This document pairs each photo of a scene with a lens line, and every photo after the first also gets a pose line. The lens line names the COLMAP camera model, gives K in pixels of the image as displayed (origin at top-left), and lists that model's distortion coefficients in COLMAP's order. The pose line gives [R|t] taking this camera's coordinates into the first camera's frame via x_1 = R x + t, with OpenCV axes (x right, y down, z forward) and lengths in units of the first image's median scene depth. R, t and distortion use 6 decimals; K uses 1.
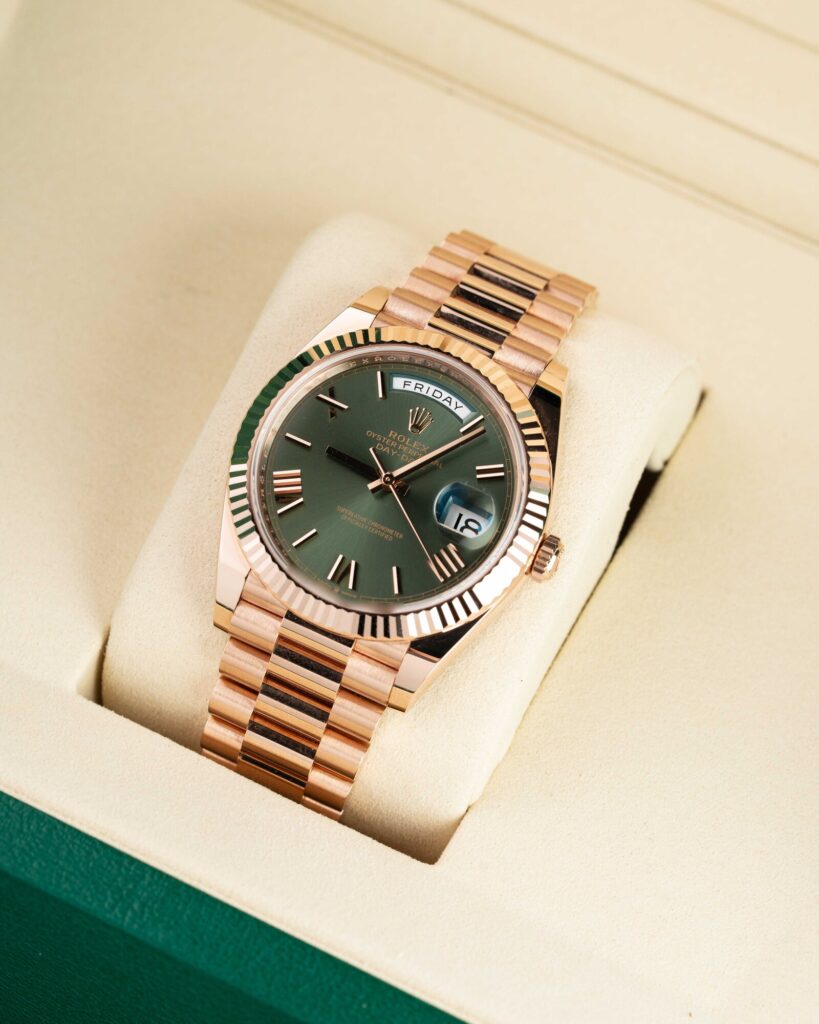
lens RADIAL K [[3895.0, 0, 412.3], [0, 3895.0, 514.4], [0, 0, 1]] dist [-0.311703, 0.000000]
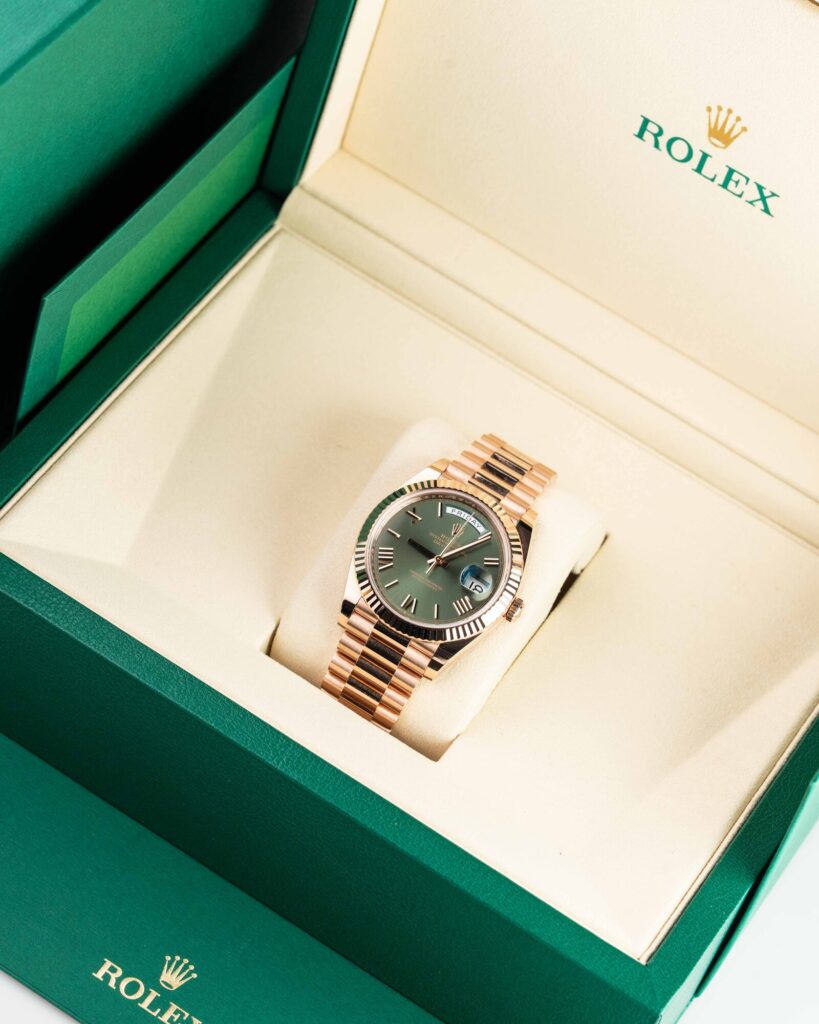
lens RADIAL K [[3895.0, 0, 408.3], [0, 3895.0, 510.6], [0, 0, 1]] dist [-0.311703, 0.000000]
pose [[0.991859, 0.125344, 0.022476, -0.066376], [-0.124344, 0.991374, -0.041426, 0.048252], [-0.027474, 0.038294, 0.998889, -0.909051]]
